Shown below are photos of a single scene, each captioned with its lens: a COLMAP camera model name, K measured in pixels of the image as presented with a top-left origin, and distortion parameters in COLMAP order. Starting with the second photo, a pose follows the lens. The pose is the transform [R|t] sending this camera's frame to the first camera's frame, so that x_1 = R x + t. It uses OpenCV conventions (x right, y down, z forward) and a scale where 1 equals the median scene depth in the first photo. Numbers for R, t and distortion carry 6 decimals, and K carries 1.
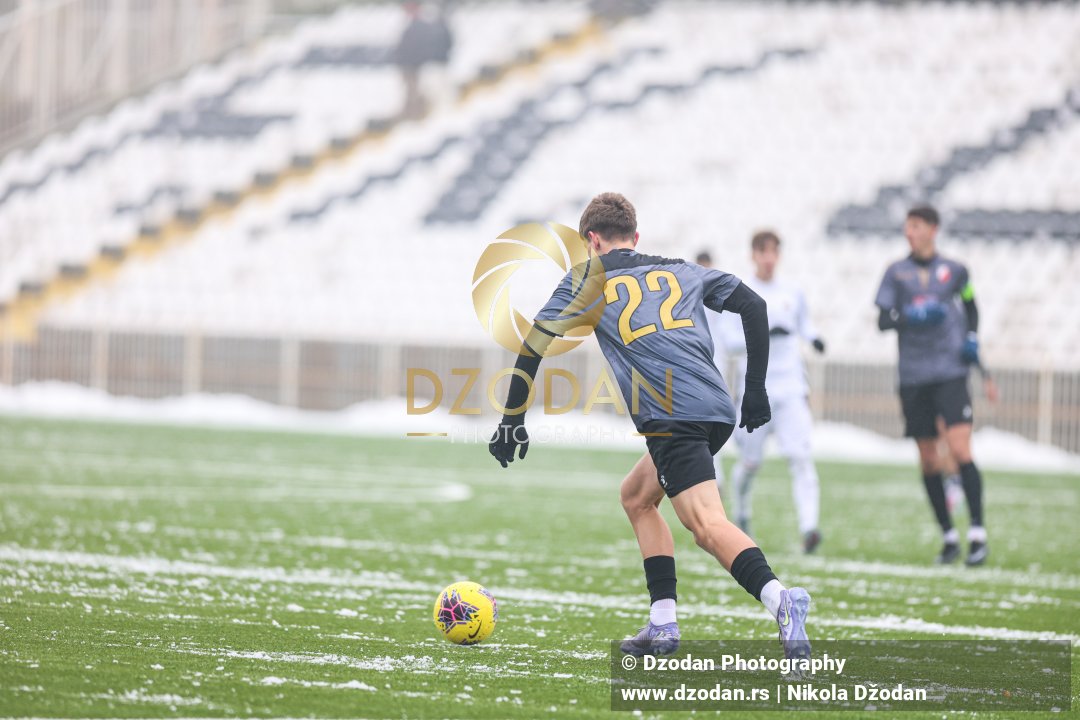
lens RADIAL K [[513.7, 0, 540.0], [0, 513.7, 360.0], [0, 0, 1]] dist [0.001675, 0.000306]
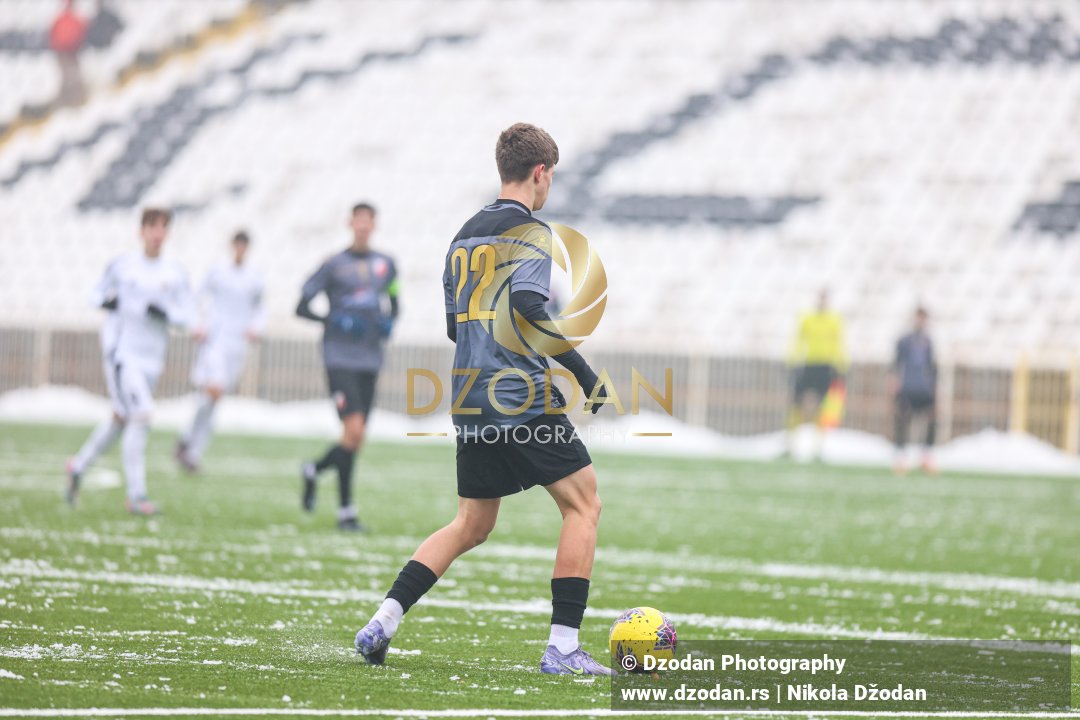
lens RADIAL K [[513.7, 0, 540.0], [0, 513.7, 360.0], [0, 0, 1]] dist [0.001675, 0.000306]
pose [[0.999978, -0.004807, 0.004536, 0.675777], [0.004817, 0.999986, -0.002197, 0.032831], [-0.004525, 0.002218, 0.999987, -0.001788]]
